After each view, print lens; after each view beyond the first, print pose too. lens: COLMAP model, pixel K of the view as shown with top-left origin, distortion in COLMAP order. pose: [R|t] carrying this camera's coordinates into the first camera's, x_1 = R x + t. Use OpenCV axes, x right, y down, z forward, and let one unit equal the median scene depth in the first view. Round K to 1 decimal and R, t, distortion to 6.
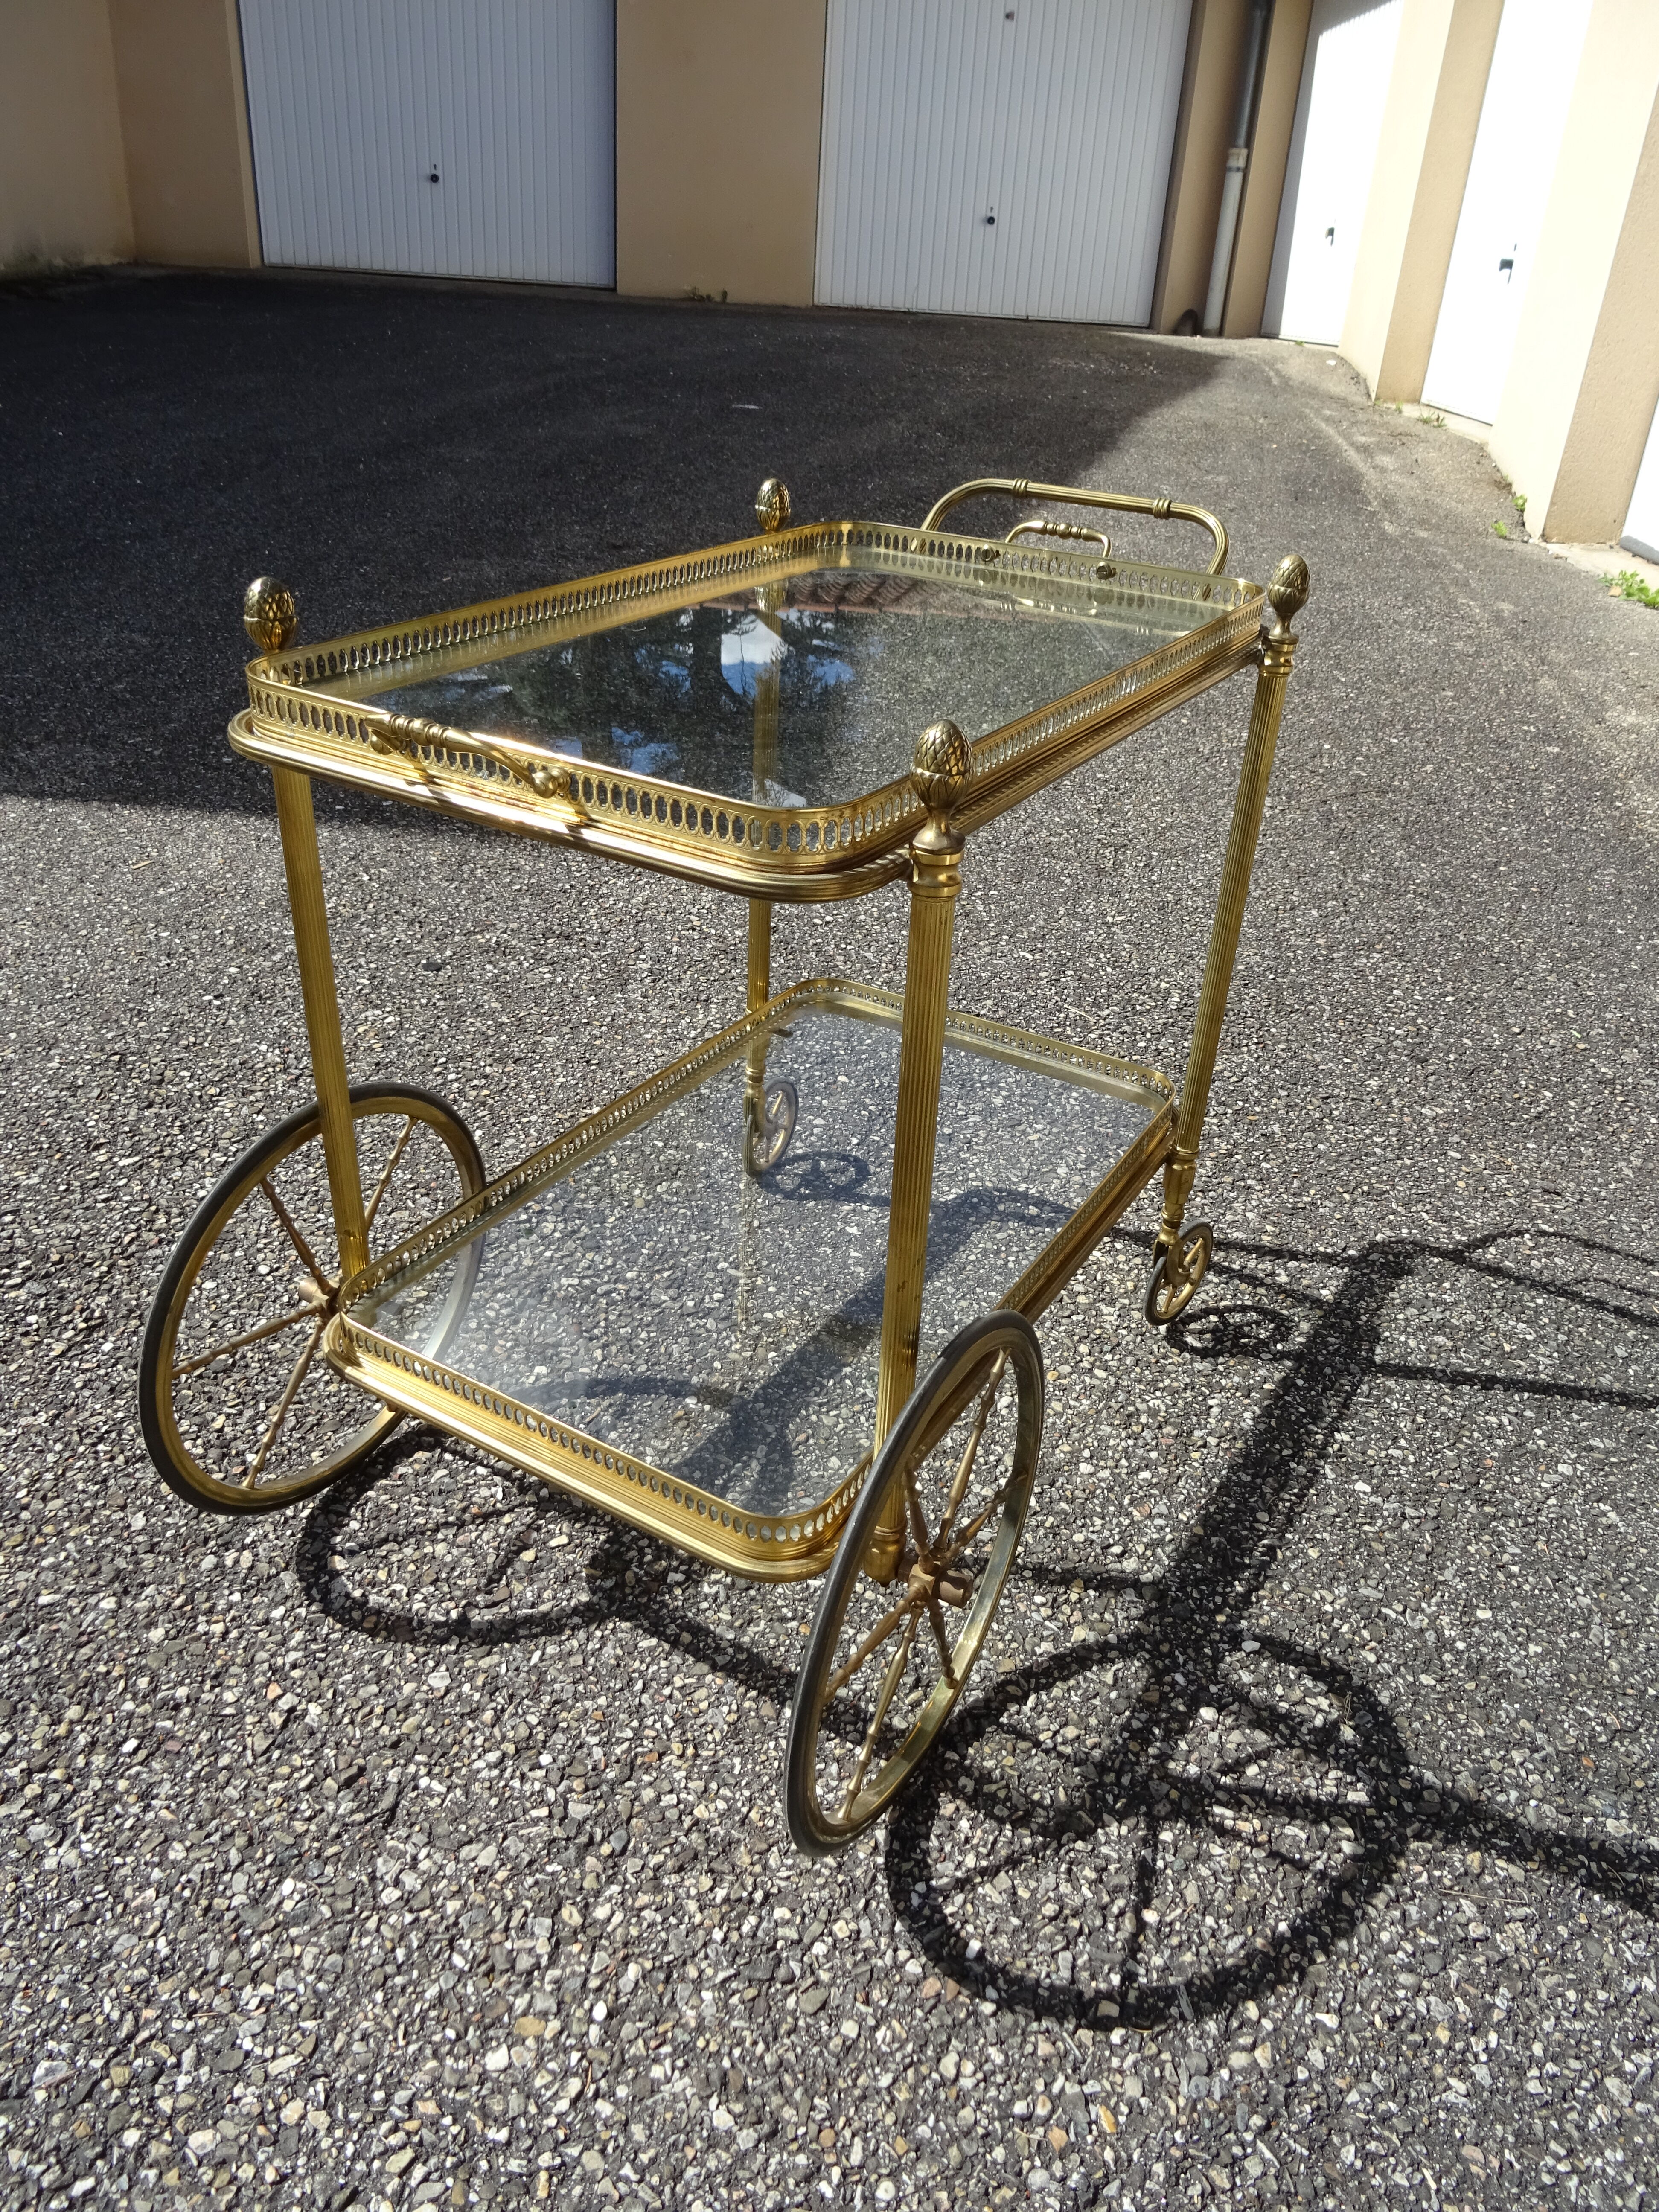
lens RADIAL K [[1582.6, 0, 838.6], [0, 1582.6, 1104.7], [0, 0, 1]] dist [0.001786, -0.007873]
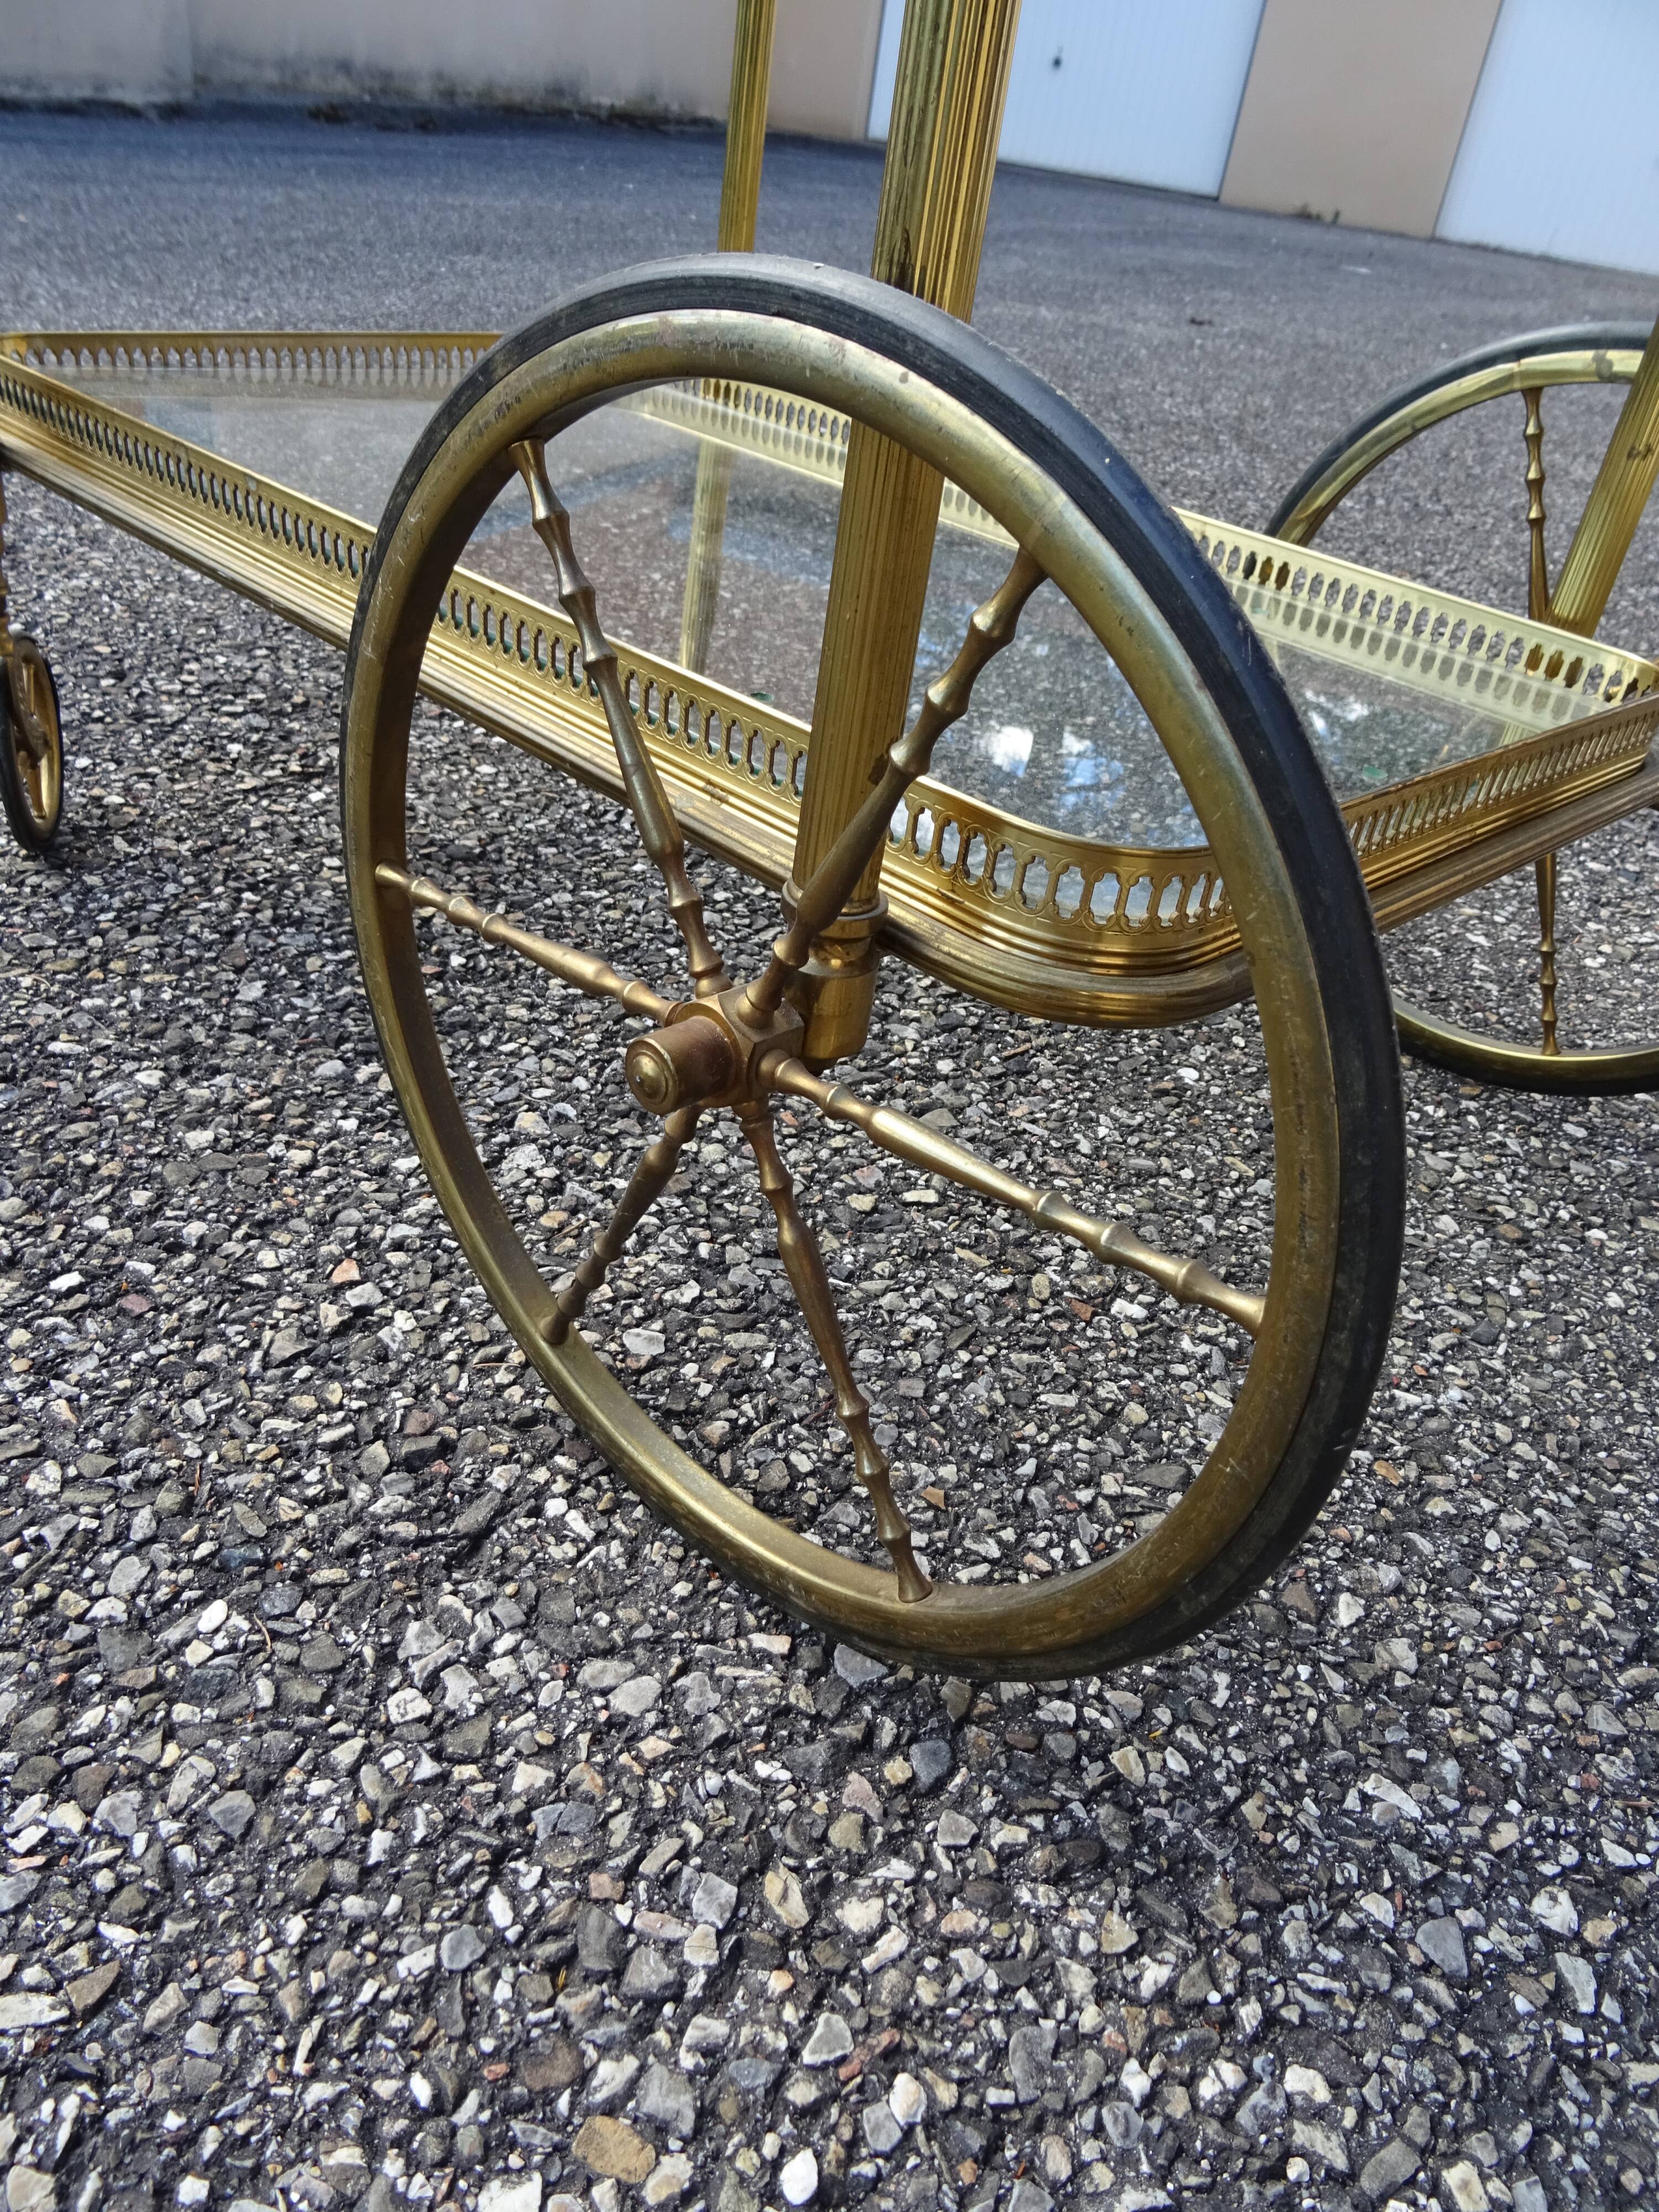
lens RADIAL K [[1590.5, 0, 834.4], [0, 1590.5, 1097.2], [0, 0, 1]] dist [0.003518, -0.010586]
pose [[0.943385, 0.230063, -0.238947, -0.079610], [-0.230253, 0.972742, 0.027515, 0.222880], [0.238764, 0.029061, 0.970643, 0.448185]]
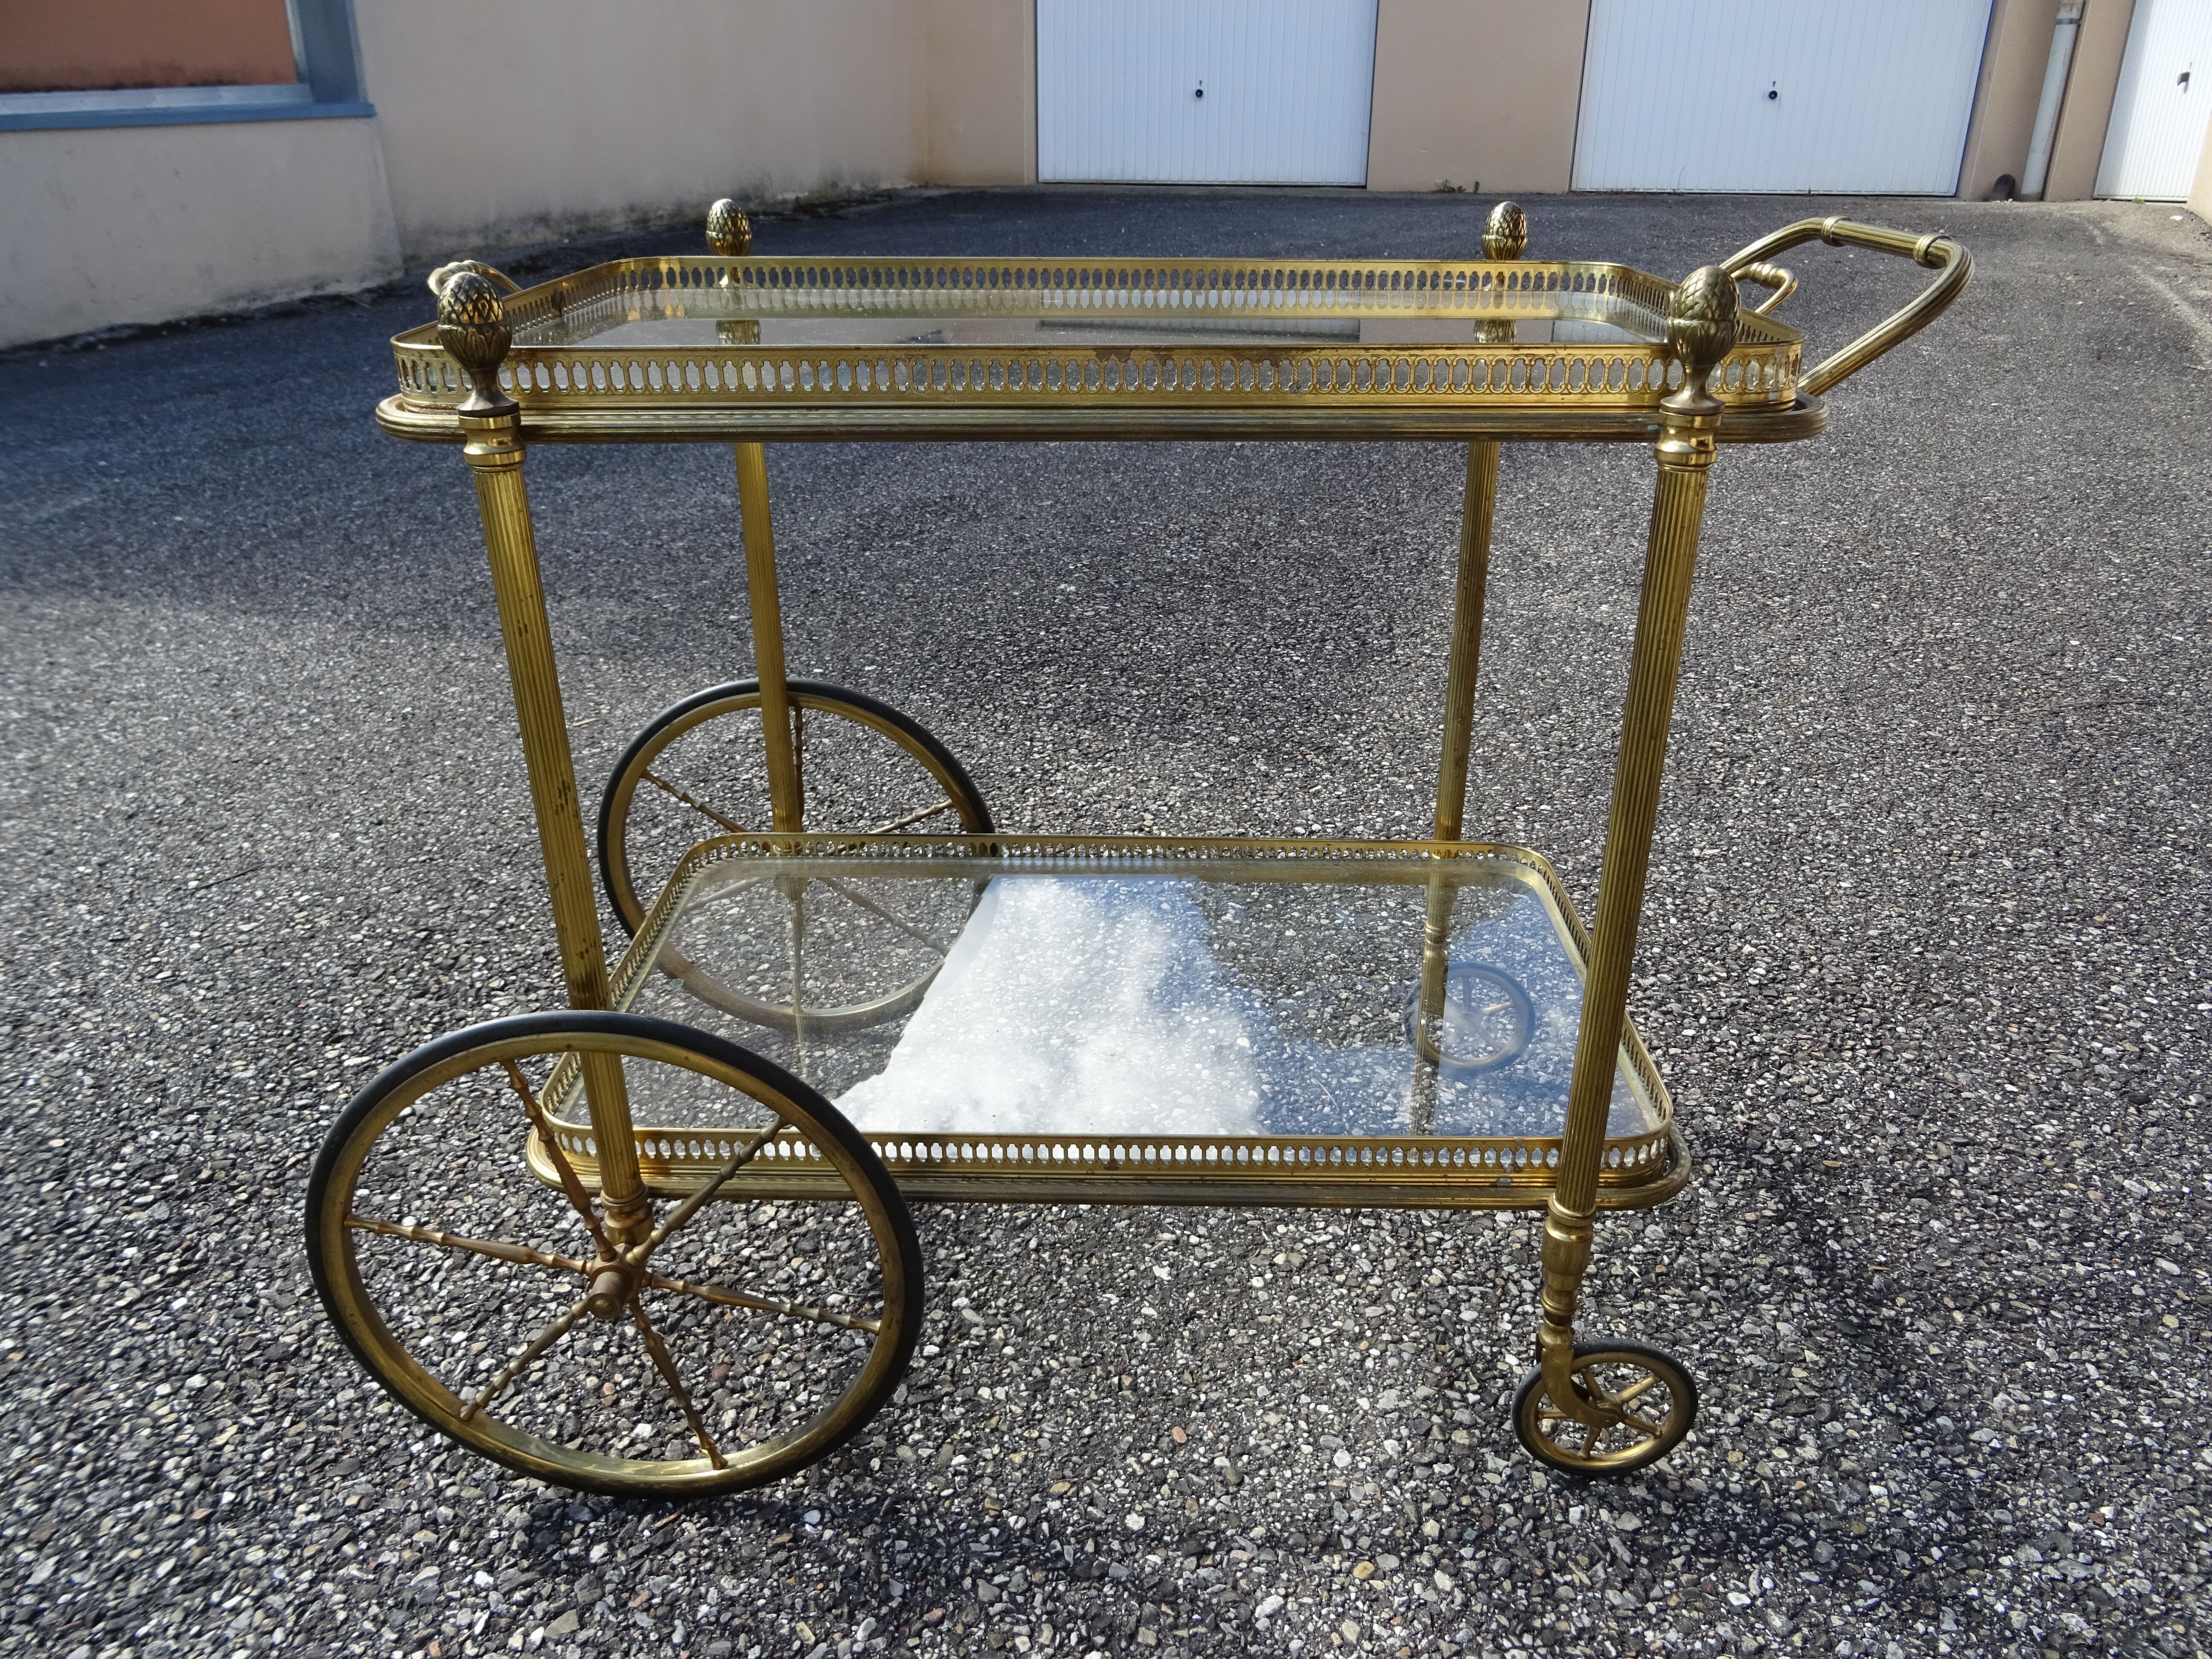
lens RADIAL K [[1582.6, 0, 1111.2], [0, 1582.6, 824.1], [0, 0, 1]] dist [0.001786, -0.007873]
pose [[0.953467, 0.063849, -0.294659, 0.229409], [-0.094196, 0.991481, -0.089961, -0.066378], [0.286405, 0.113530, 0.951359, 0.368394]]
